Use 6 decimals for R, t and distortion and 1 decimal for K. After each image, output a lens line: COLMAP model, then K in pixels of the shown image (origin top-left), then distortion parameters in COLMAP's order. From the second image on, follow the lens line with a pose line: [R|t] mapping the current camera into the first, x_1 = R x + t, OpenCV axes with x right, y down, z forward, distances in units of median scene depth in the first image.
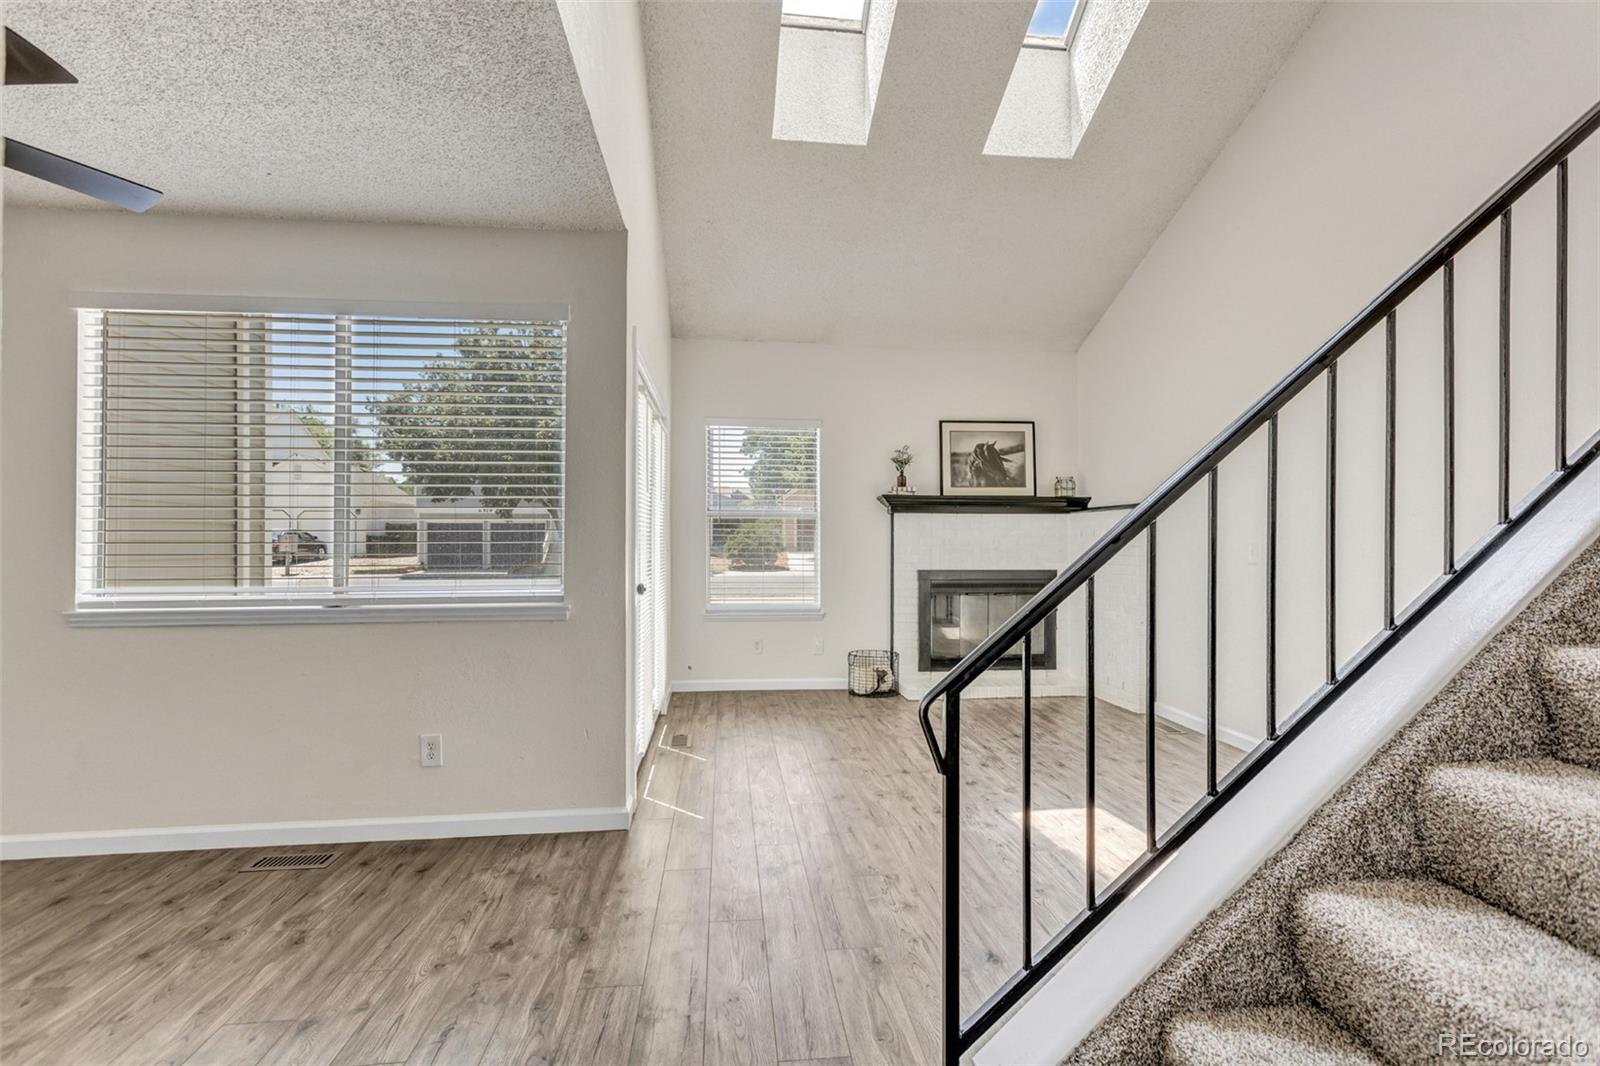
lens RADIAL K [[782.3, 0, 803.2], [0, 782.3, 528.5], [0, 0, 1]] dist [0.011074, -0.000768]
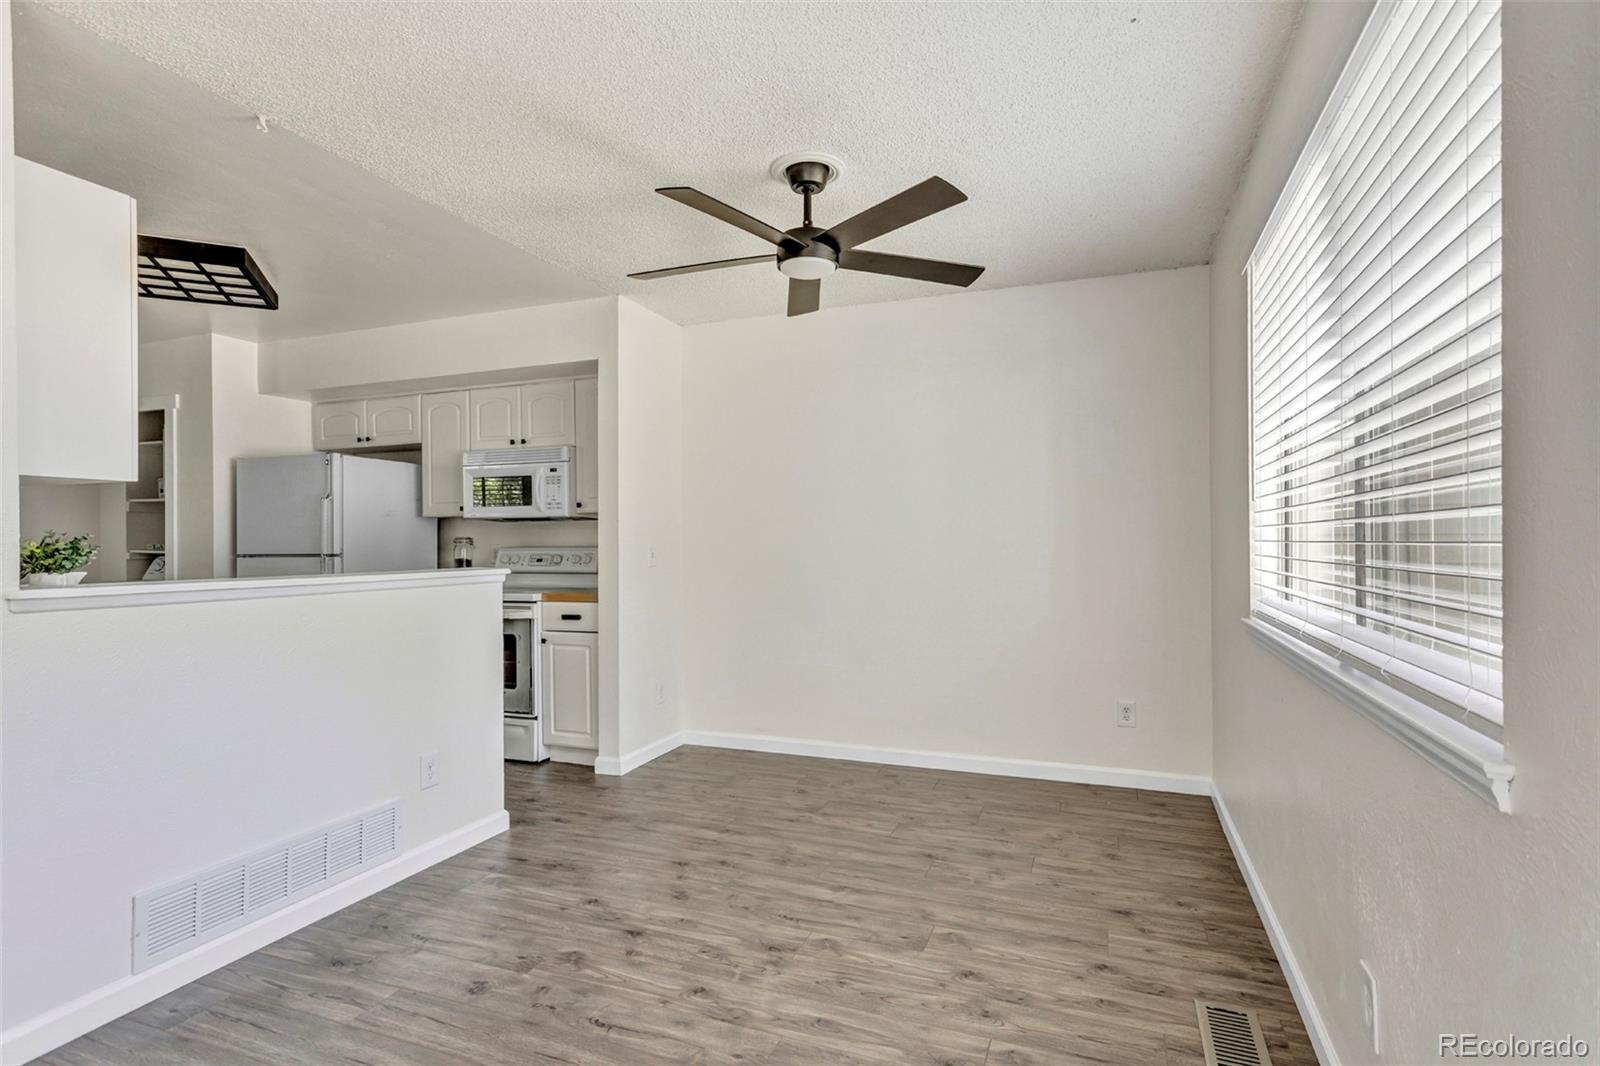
lens RADIAL K [[782.3, 0, 803.1], [0, 782.3, 541.3], [0, 0, 1]] dist [0.011074, -0.000768]
pose [[-0.457656, 0.003950, -0.889121, 0.037893], [0.022016, 0.999734, -0.006891, 0.007230], [0.888857, -0.022729, -0.457621, 0.477316]]
